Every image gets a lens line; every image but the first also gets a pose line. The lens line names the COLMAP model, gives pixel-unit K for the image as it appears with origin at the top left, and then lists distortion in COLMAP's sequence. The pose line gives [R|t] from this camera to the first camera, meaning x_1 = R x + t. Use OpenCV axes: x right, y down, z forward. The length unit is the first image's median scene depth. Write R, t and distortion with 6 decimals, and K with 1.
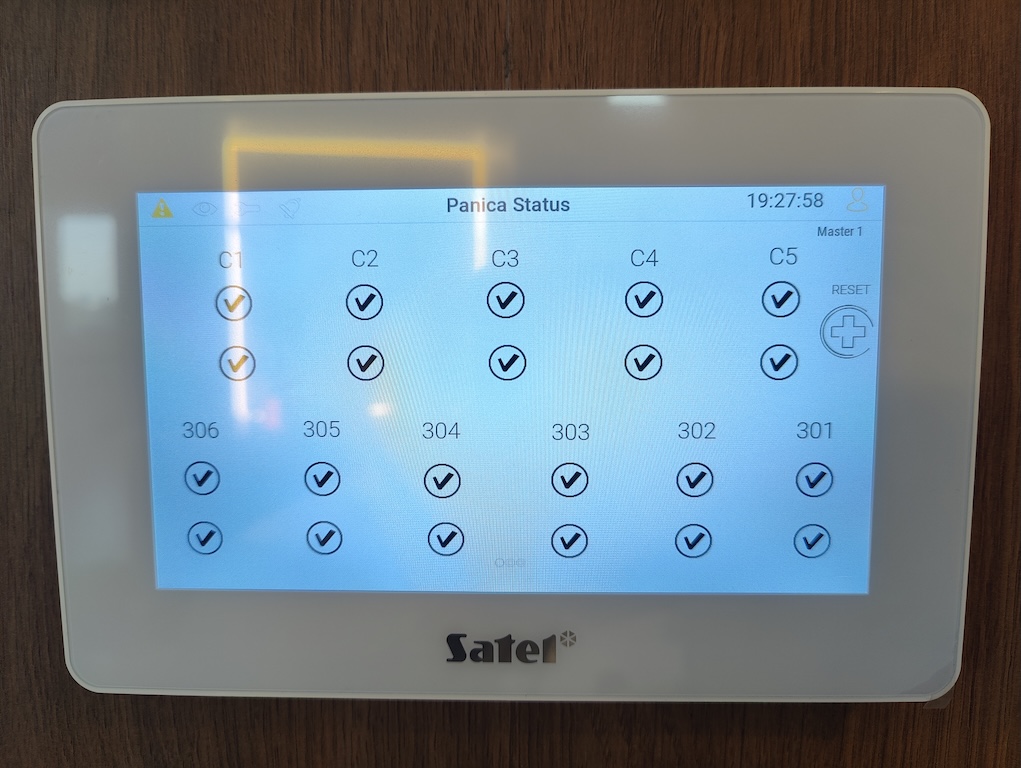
lens RADIAL K [[734.6, 0, 509.7], [0, 734.6, 377.9], [0, 0, 1]] dist [0.031477, -0.081412]
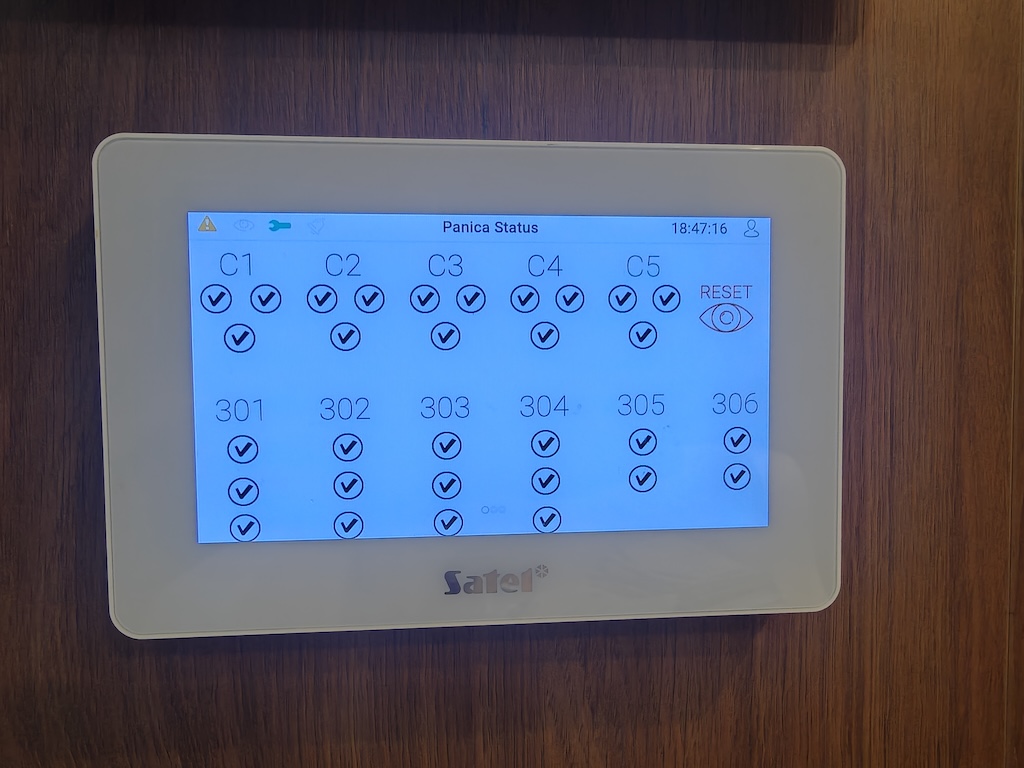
lens RADIAL K [[674.2, 0, 512.0], [0, 674.2, 384.0], [0, 0, 1]] dist [0.000793, 0.001038]
pose [[0.993132, -0.007924, 0.116732, -0.101860], [0.013769, 0.998687, -0.049352, 0.091901], [-0.116188, 0.050620, 0.991936, -0.145581]]
